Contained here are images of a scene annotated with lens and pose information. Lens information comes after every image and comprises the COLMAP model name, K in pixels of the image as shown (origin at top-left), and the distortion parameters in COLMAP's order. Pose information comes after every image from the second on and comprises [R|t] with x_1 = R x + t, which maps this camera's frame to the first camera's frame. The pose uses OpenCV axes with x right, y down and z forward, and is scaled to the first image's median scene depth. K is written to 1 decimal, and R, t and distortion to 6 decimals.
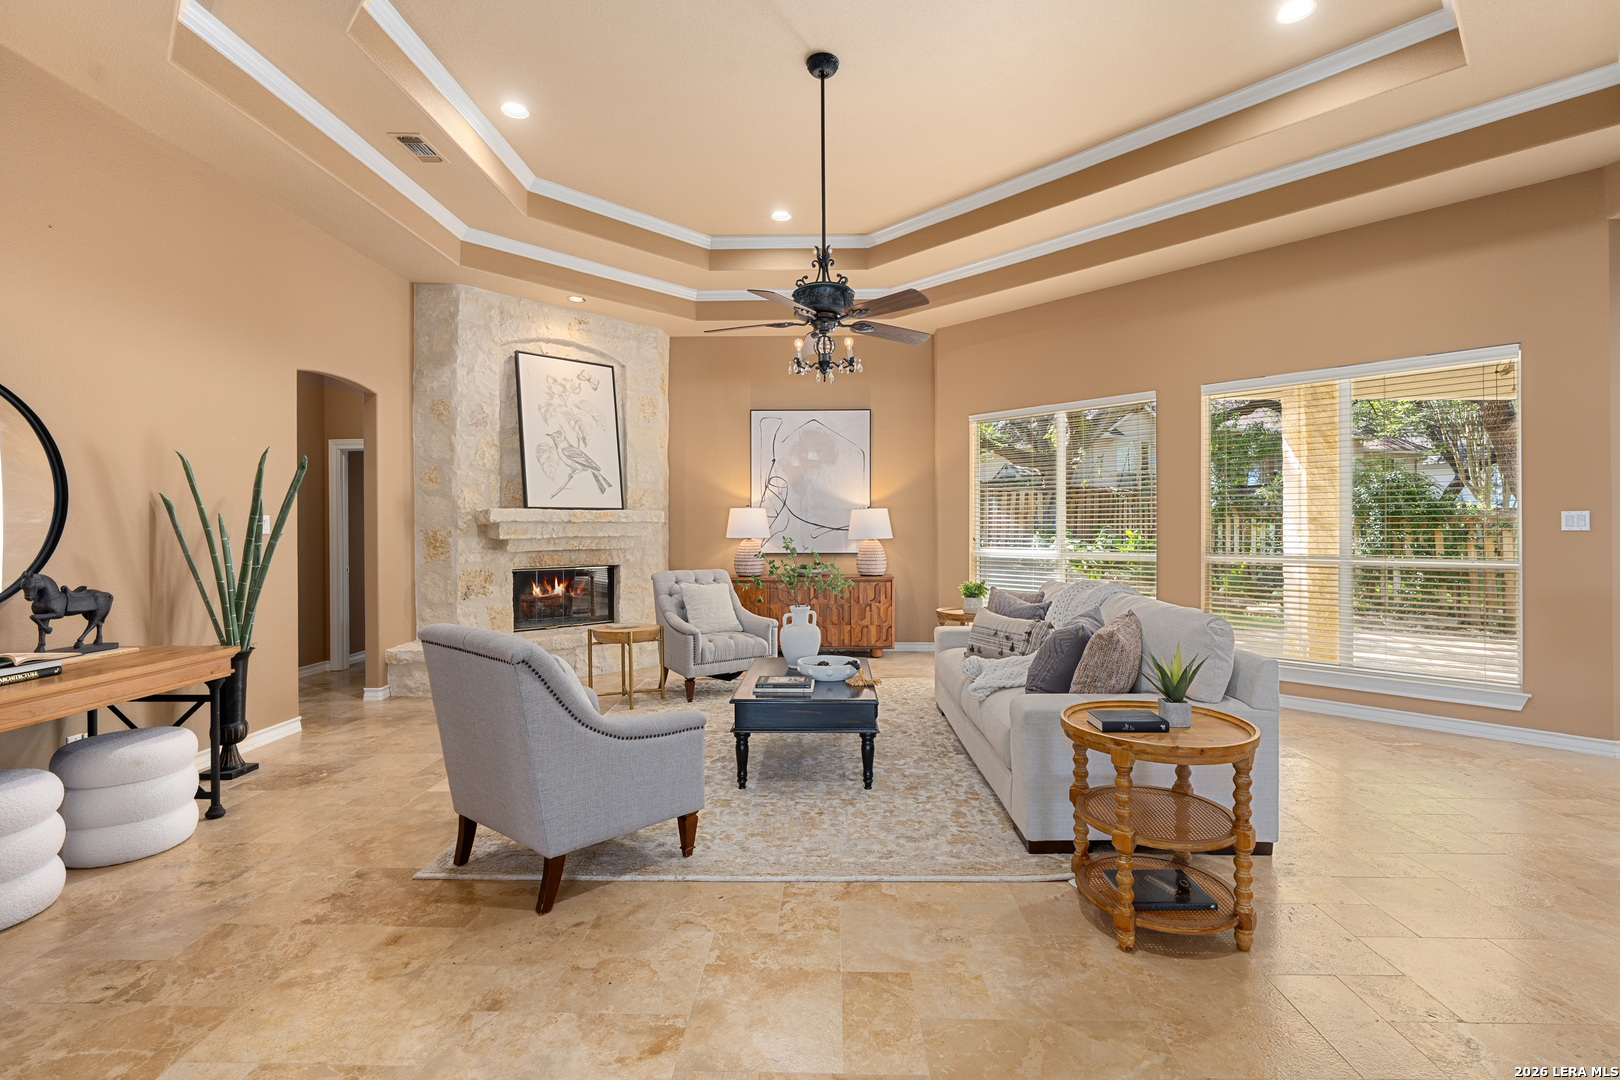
lens RADIAL K [[730.7, 0, 809.1], [0, 730.7, 532.3], [0, 0, 1]] dist [-0.005302, 0.001522]
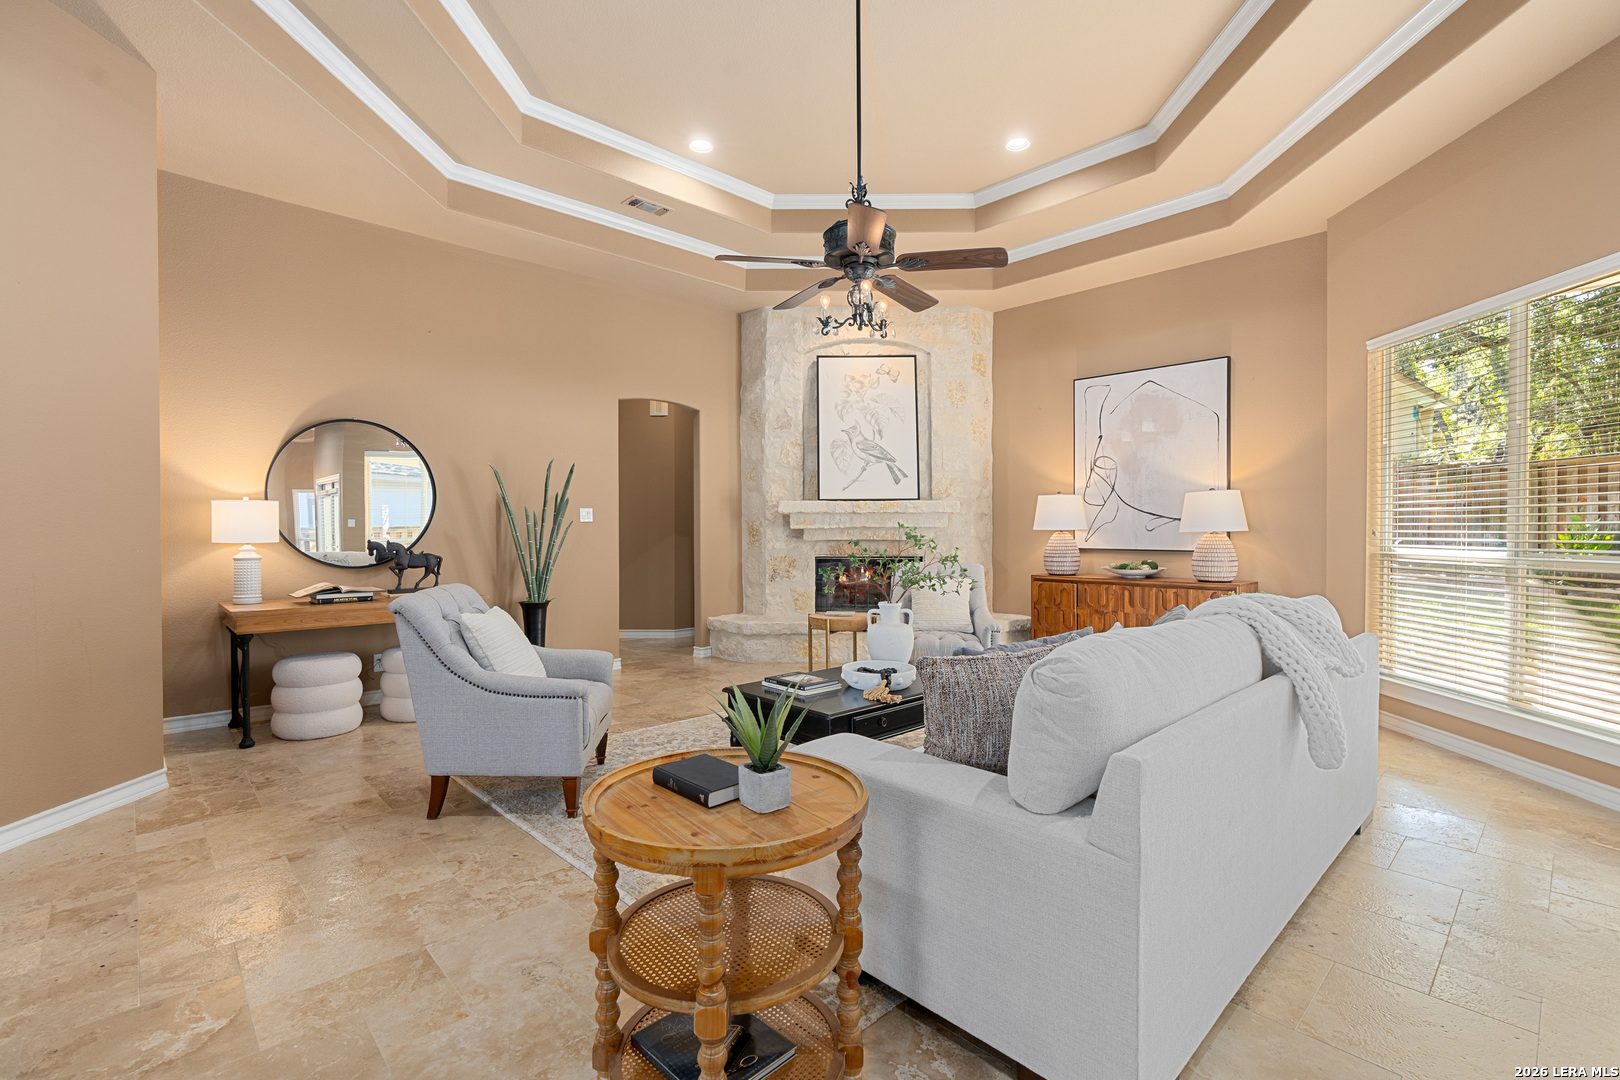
lens RADIAL K [[728.3, 0, 810.0], [0, 728.3, 540.0], [0, 0, 1]] dist [-0.005932, 0.000385]
pose [[0.708755, 0.014202, -0.705312, 0.369020], [-0.006449, 0.999886, 0.013652, 0.011125], [0.705425, -0.005127, 0.708766, 0.225616]]
